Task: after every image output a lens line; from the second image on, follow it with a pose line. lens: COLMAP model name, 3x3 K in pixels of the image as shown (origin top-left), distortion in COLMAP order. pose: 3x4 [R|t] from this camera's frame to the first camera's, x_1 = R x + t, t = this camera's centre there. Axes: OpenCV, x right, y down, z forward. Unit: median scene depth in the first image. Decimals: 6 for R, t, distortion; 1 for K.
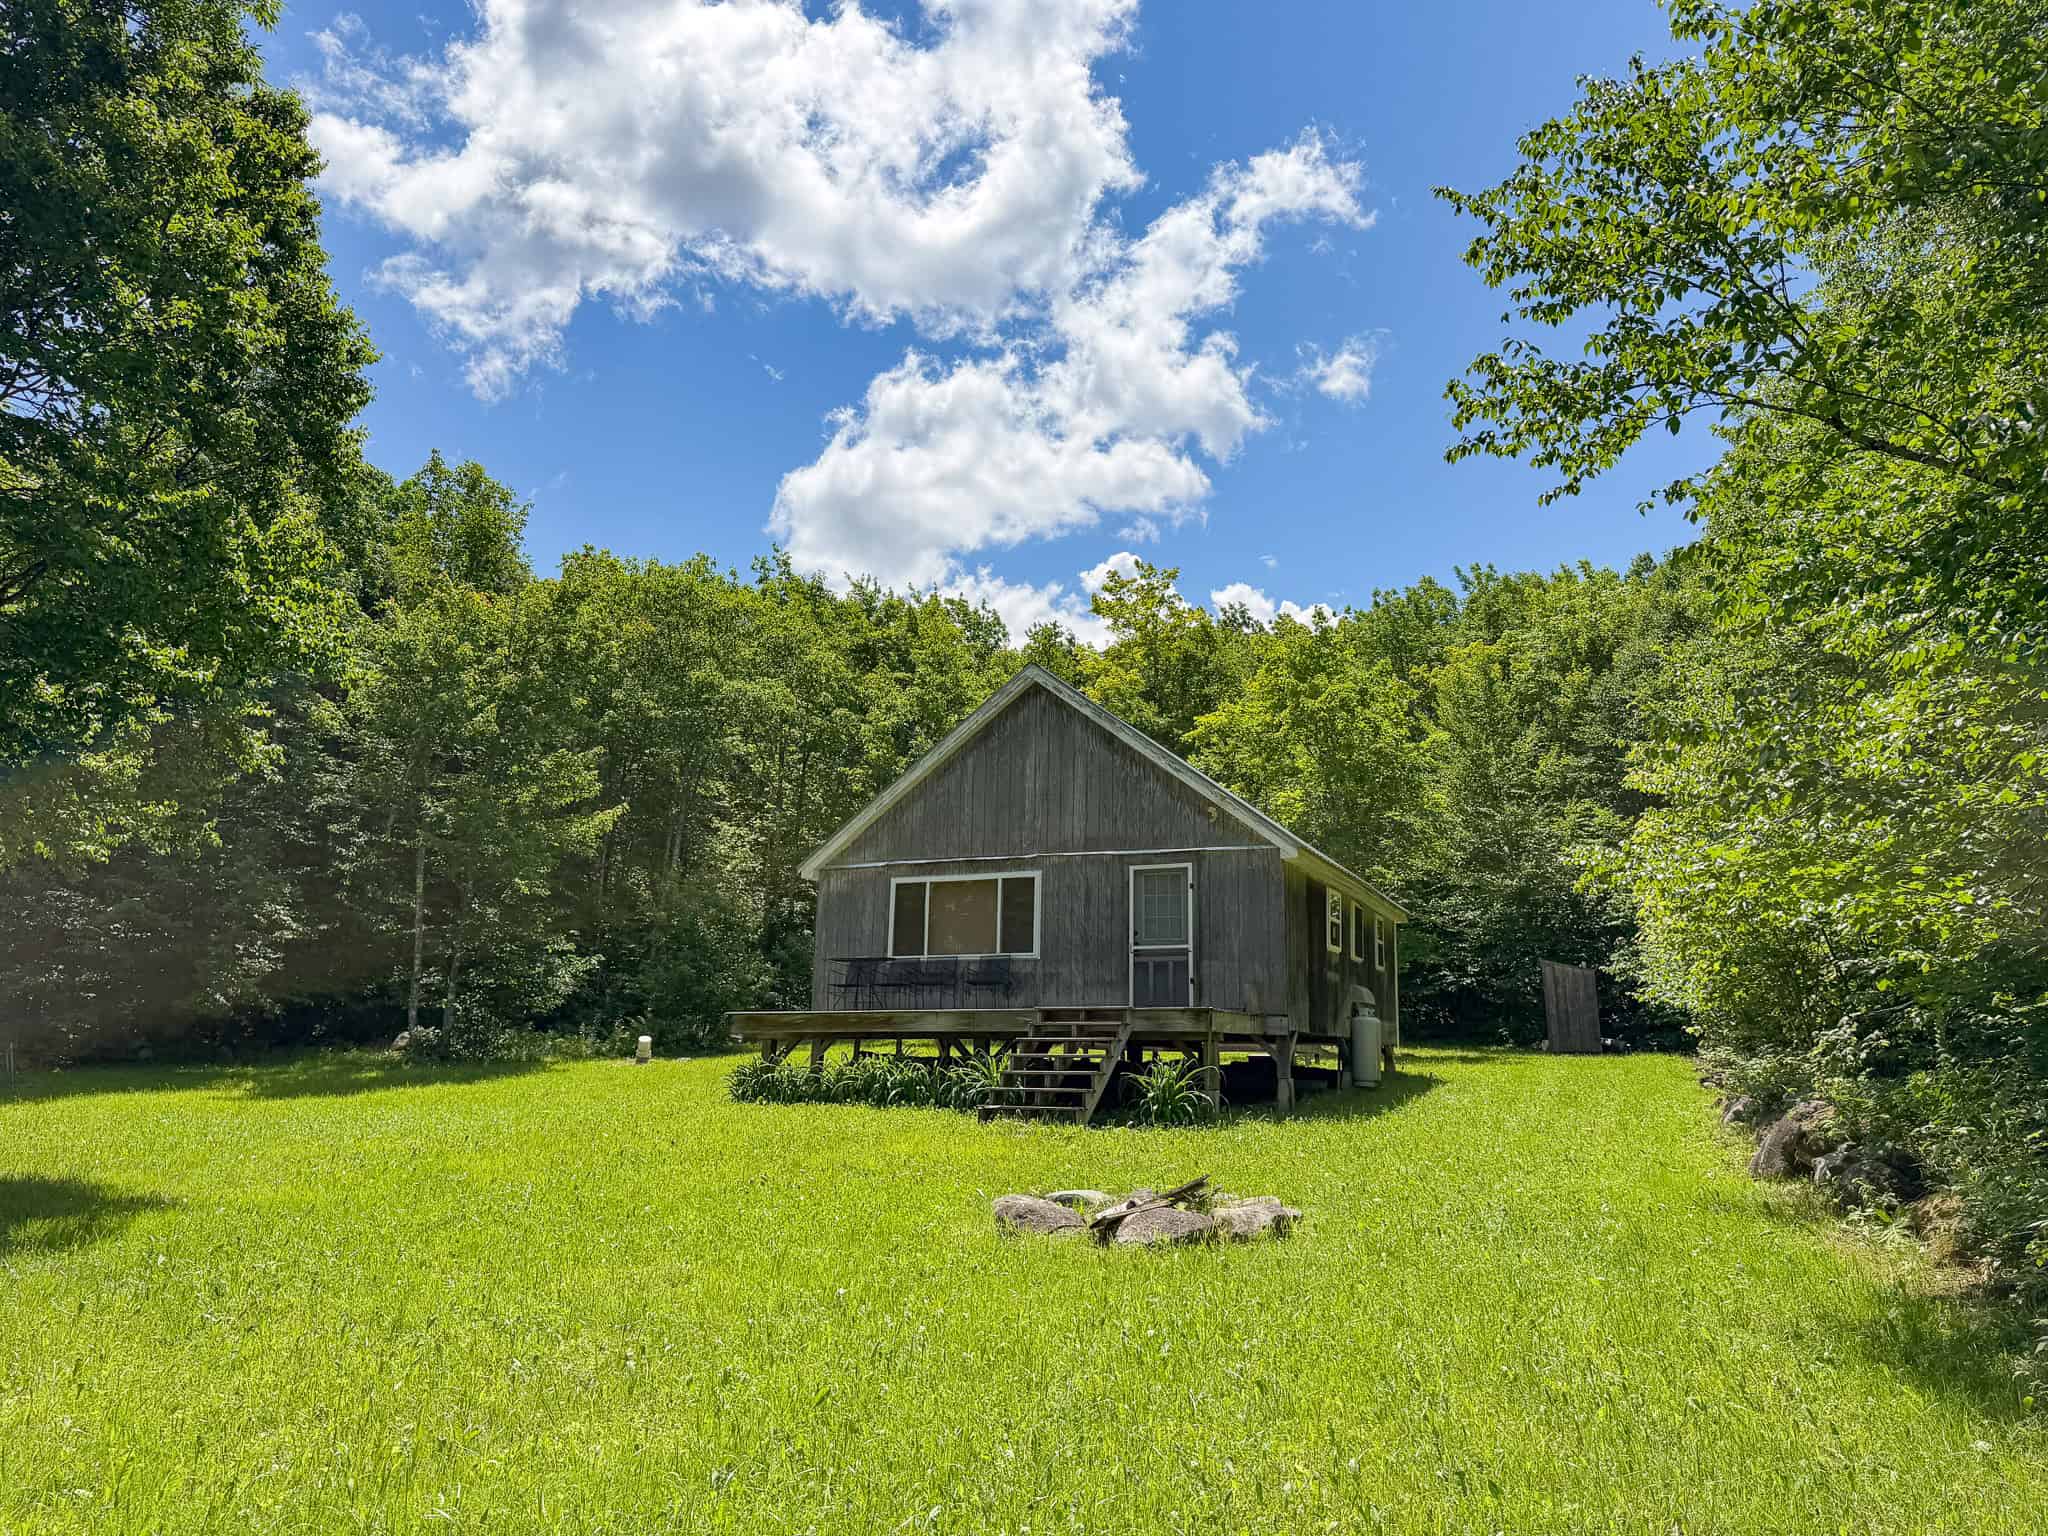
lens RADIAL K [[1523.1, 0, 1024.0], [0, 1523.1, 768.0], [0, 0, 1]] dist [-0.002208, -0.006917]
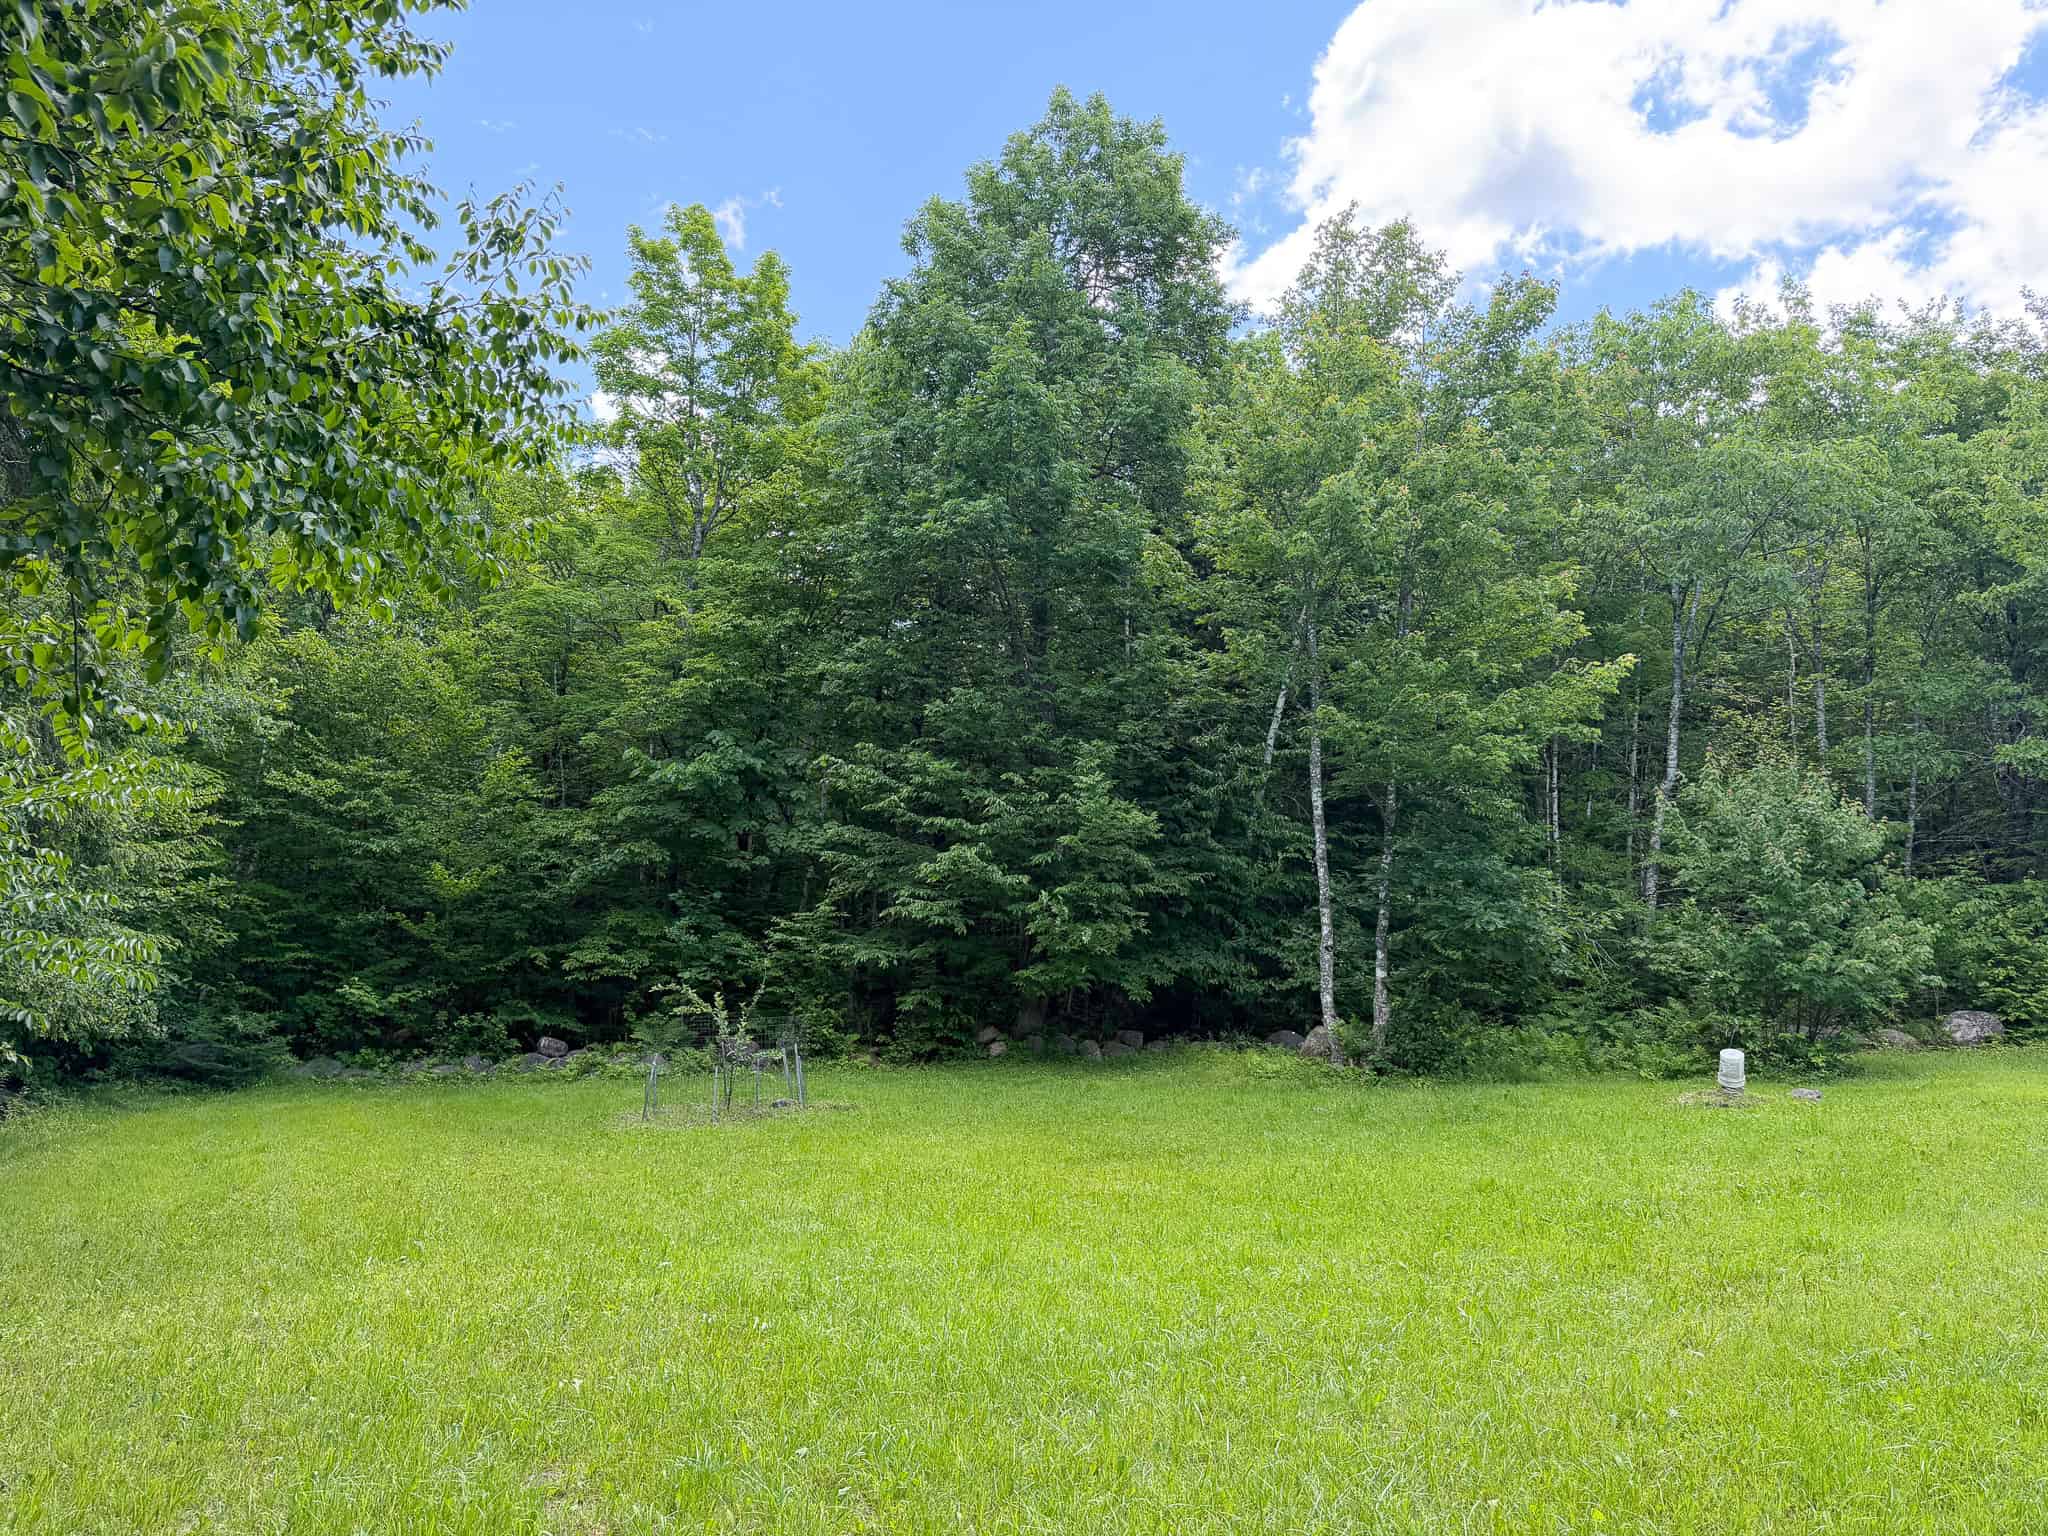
lens RADIAL K [[1523.1, 0, 1024.0], [0, 1523.1, 768.0], [0, 0, 1]] dist [-0.002208, -0.006917]
pose [[0.838210, -0.073124, -0.540424, -0.145717], [0.093893, 0.995522, 0.010926, 0.041044], [0.537205, -0.059900, 0.841322, 0.375831]]
